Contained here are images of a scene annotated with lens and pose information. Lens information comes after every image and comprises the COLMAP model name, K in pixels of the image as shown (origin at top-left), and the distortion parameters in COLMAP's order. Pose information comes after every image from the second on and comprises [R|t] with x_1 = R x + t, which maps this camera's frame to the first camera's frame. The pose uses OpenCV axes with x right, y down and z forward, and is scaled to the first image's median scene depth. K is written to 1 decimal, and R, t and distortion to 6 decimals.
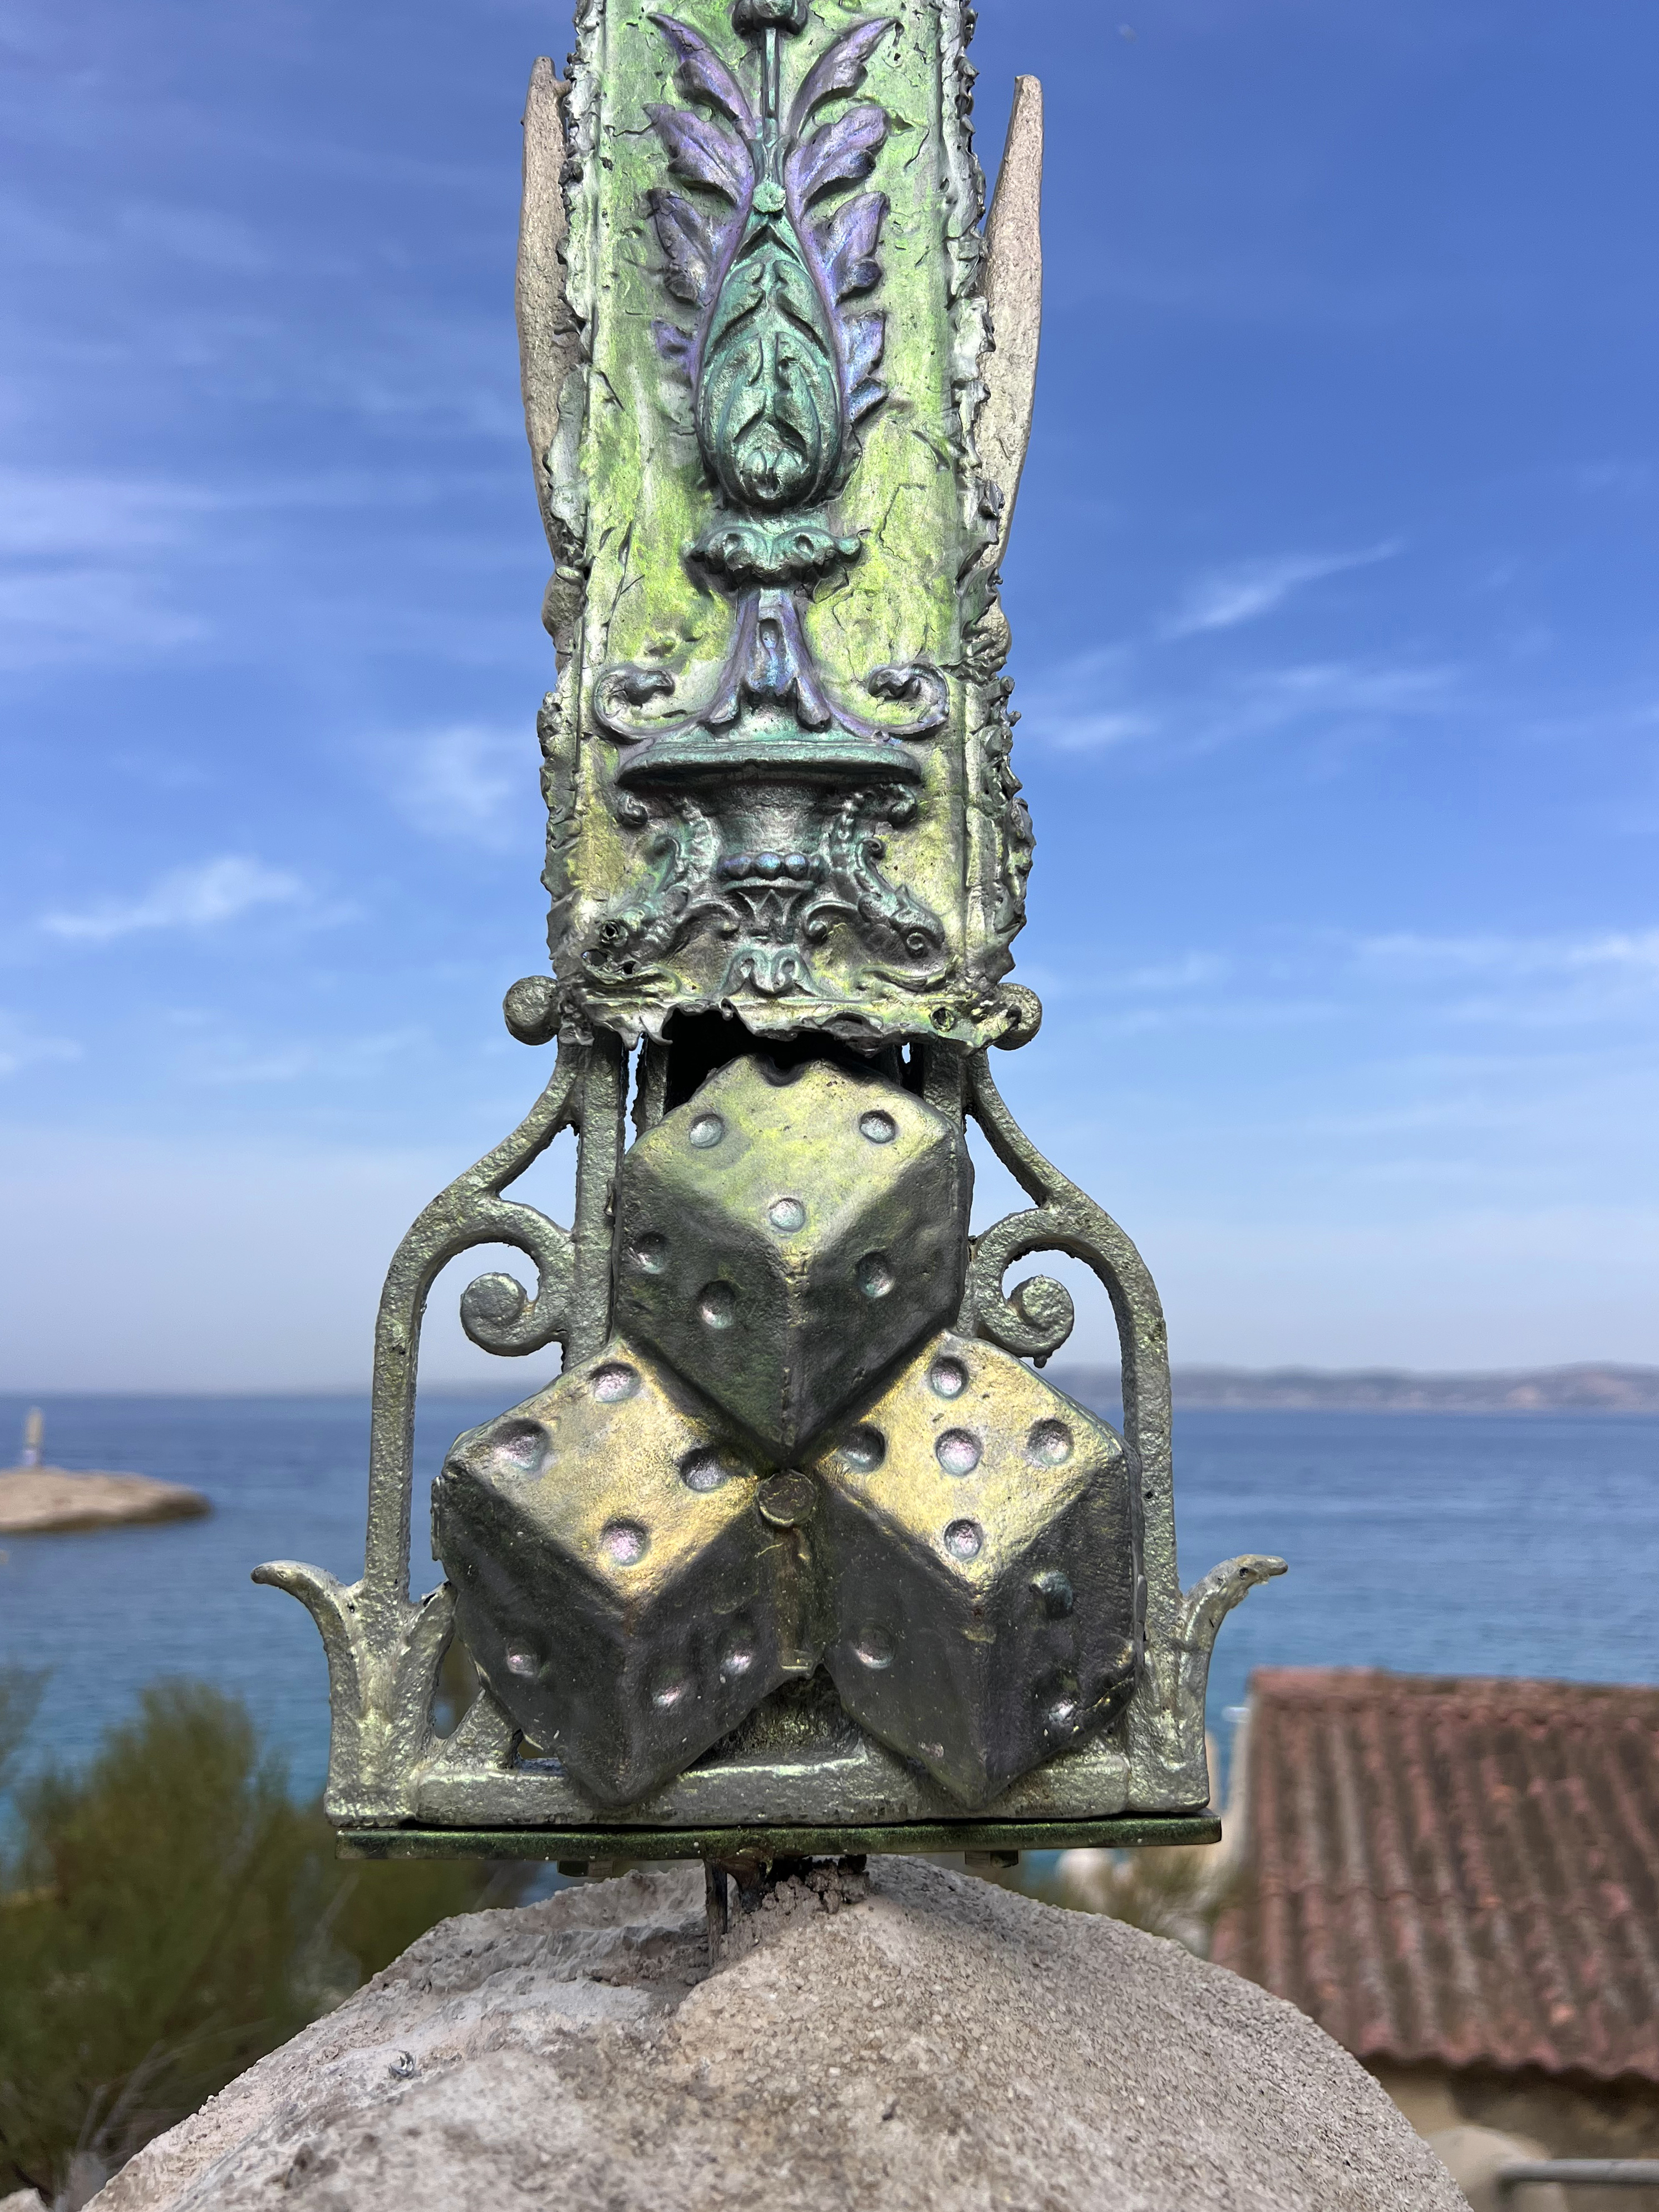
lens RADIAL K [[1722.6, 0, 840.9], [0, 1722.6, 1137.4], [0, 0, 1]] dist [0.054034, -0.082444]
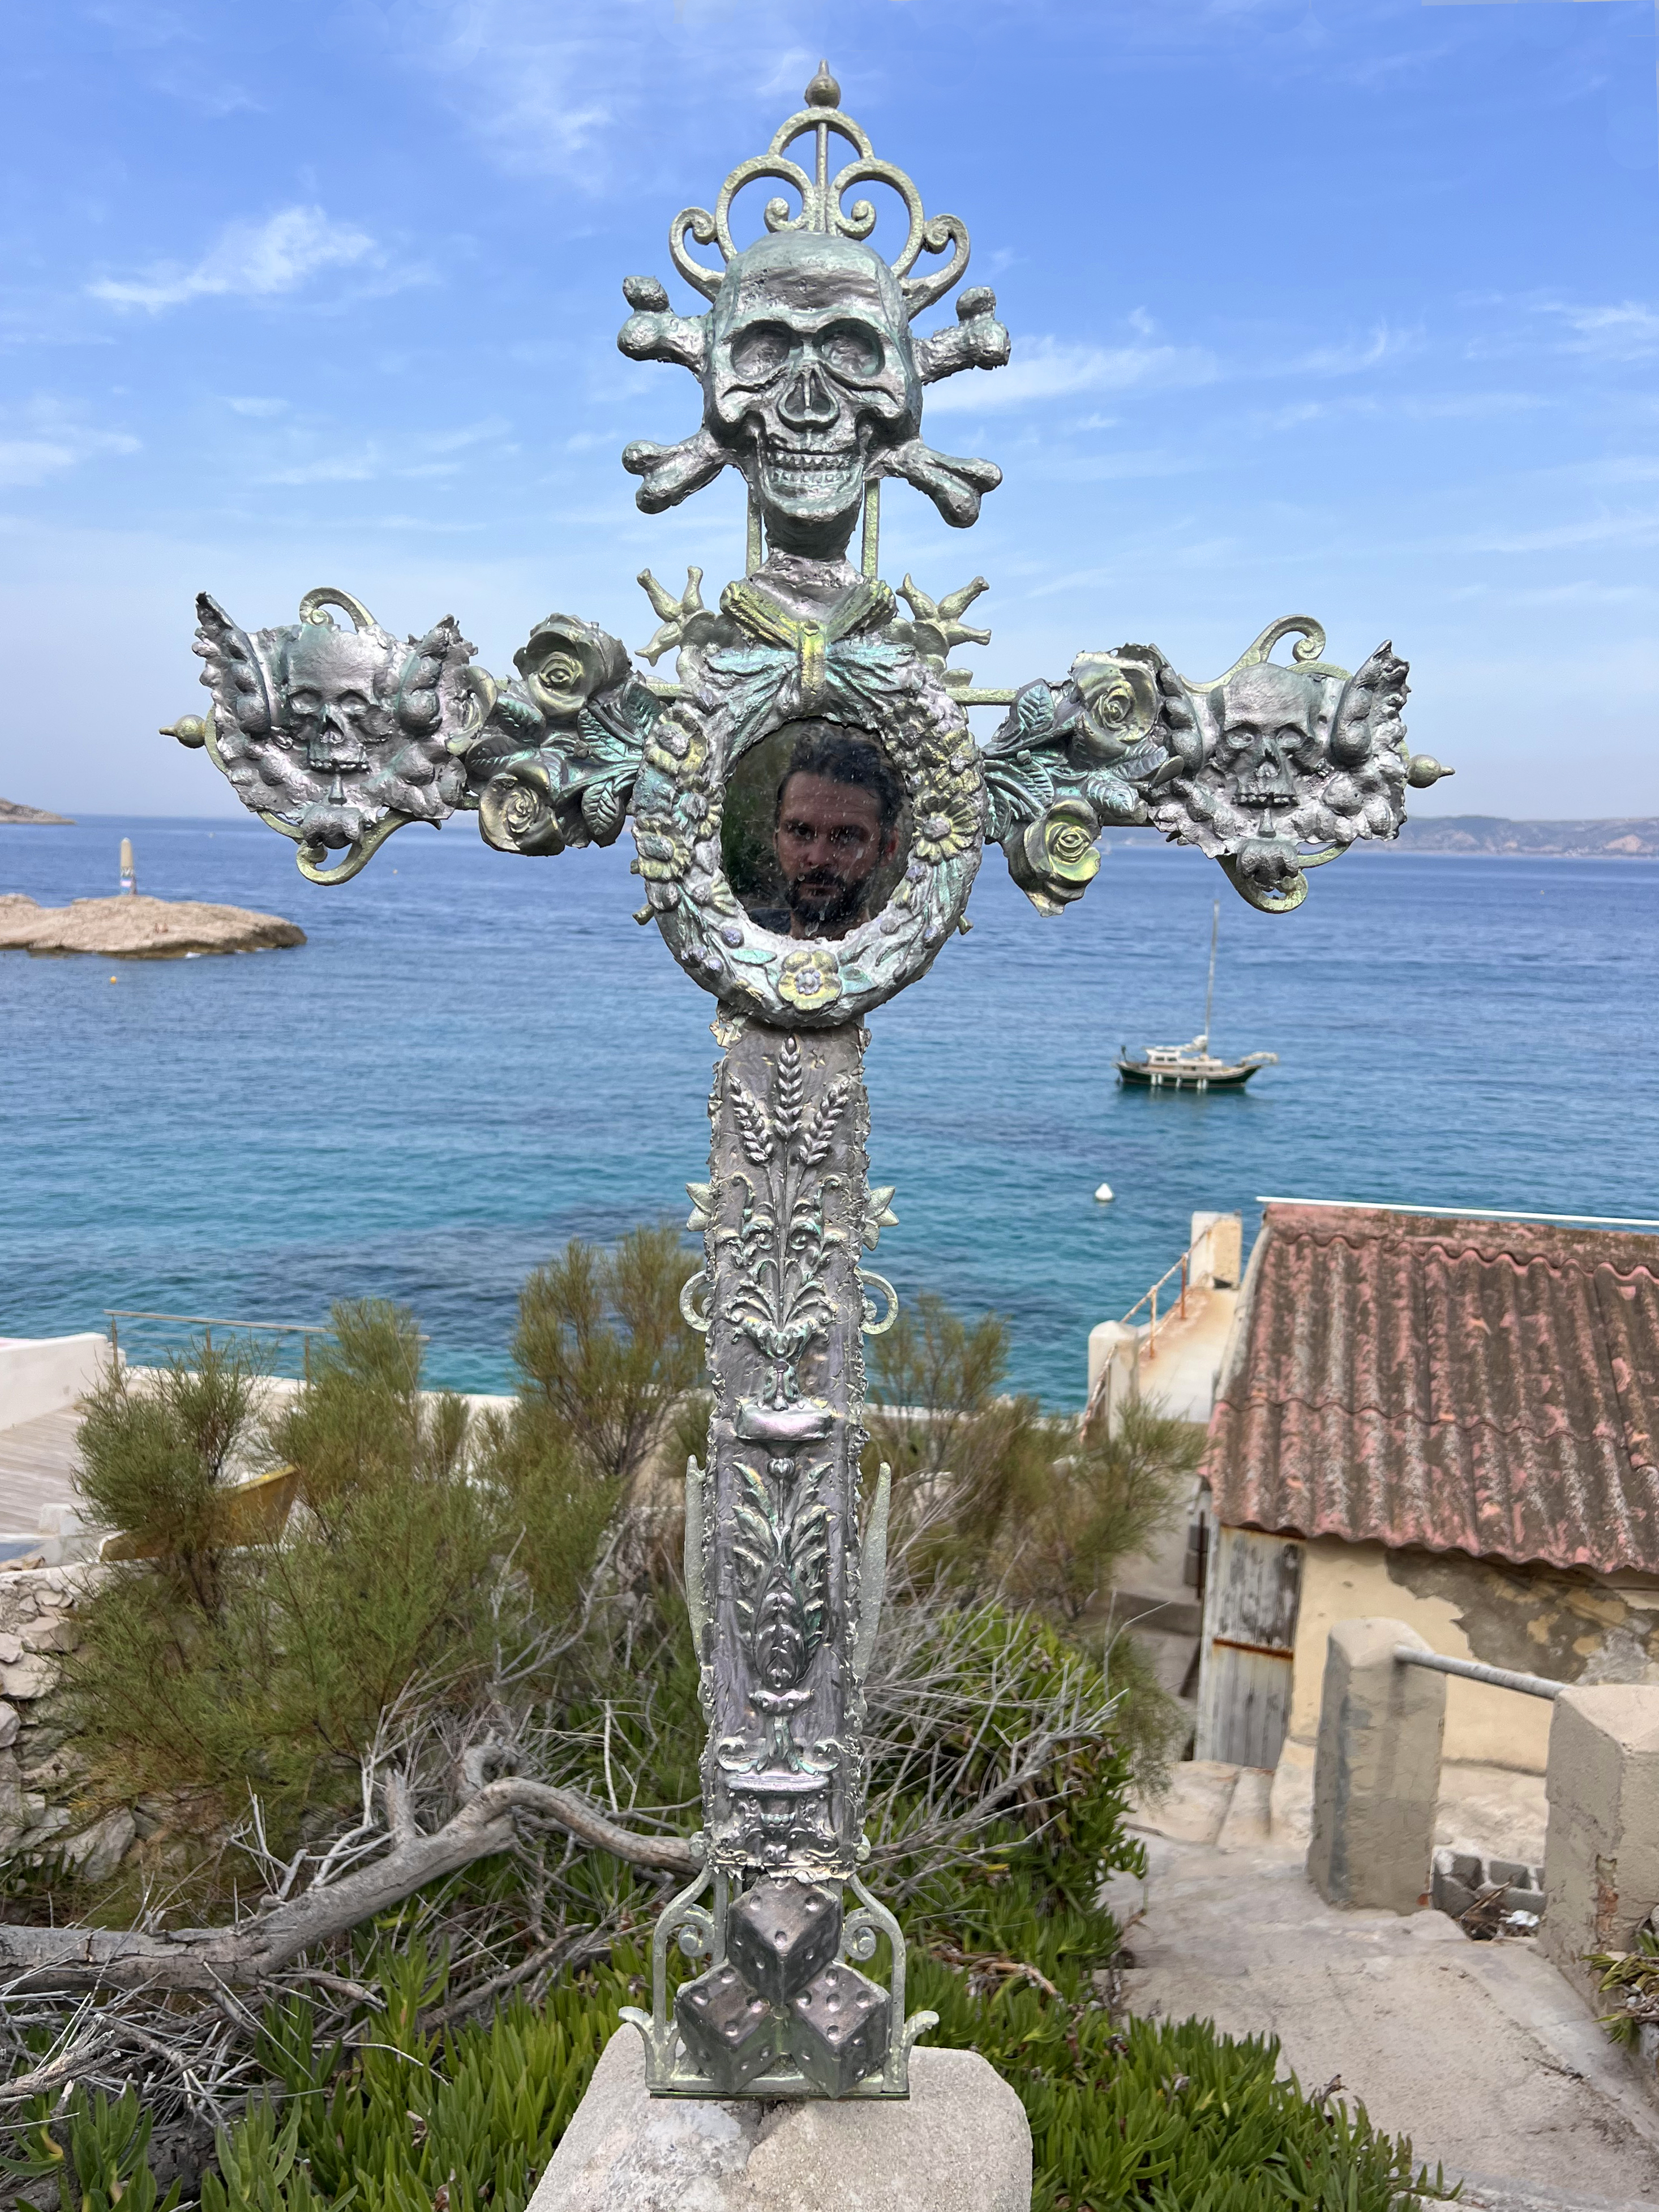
lens RADIAL K [[1722.6, 0, 825.1], [0, 1722.6, 1184.6], [0, 0, 1]] dist [0.054034, -0.082444]
pose [[0.998410, 0.026210, -0.049898, 0.007916], [-0.007432, 0.938792, 0.344405, -0.107920], [0.055870, -0.343487, 0.937494, -0.069528]]
